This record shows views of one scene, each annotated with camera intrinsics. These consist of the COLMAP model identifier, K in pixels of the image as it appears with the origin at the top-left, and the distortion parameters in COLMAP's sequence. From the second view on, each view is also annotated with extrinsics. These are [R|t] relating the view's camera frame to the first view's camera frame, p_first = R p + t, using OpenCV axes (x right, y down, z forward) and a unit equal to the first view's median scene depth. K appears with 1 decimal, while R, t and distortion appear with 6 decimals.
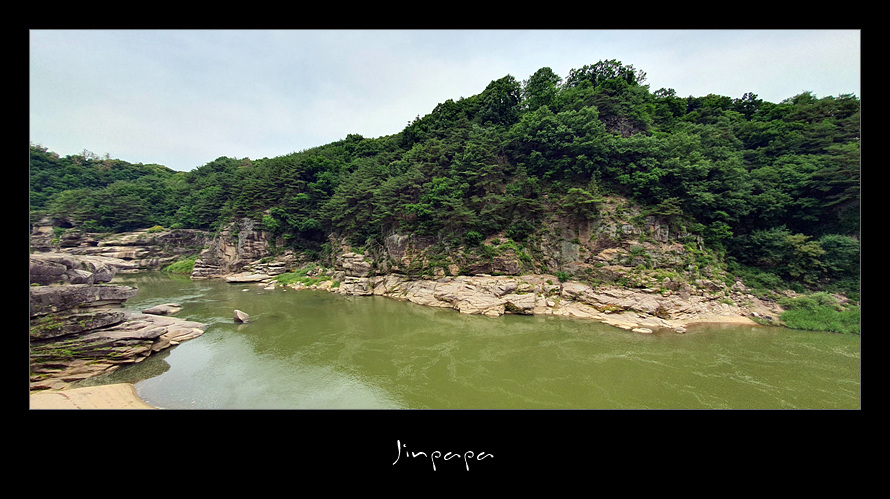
lens RADIAL K [[324.4, 0, 428.0], [0, 324.4, 260.2], [0, 0, 1]] dist [0.007527, 0.000245]
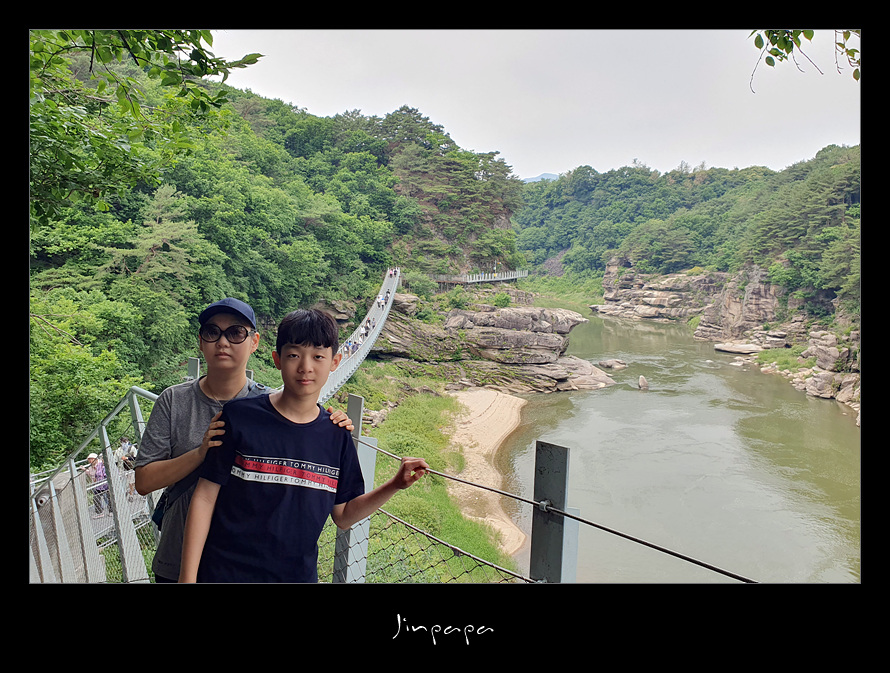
lens RADIAL K [[663.4, 0, 452.1], [0, 663.4, 327.7], [0, 0, 1]] dist [0.053676, -0.046622]
pose [[0.340568, 0.113324, -0.933365, 0.616565], [-0.080205, 0.992593, 0.091249, -0.073704], [0.936793, 0.043784, 0.347135, -0.142363]]
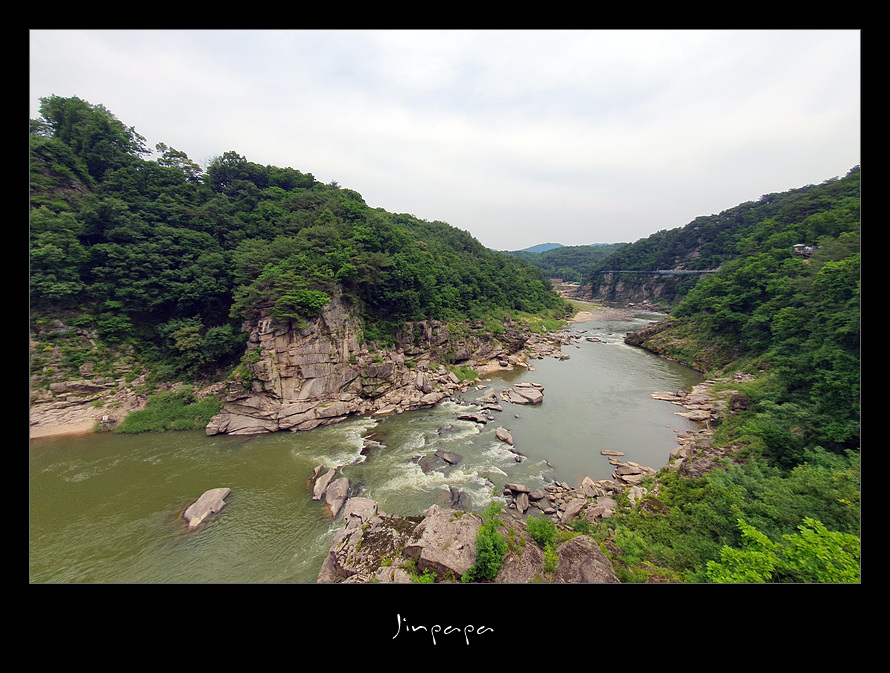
lens RADIAL K [[325.4, 0, 443.2], [0, 325.4, 320.3], [0, 0, 1]] dist [0.003661, 0.000090]
pose [[0.856360, -0.045557, 0.514366, 0.767230], [0.016932, 0.998042, 0.060205, -0.086859], [-0.516102, -0.042848, 0.855455, -0.165008]]
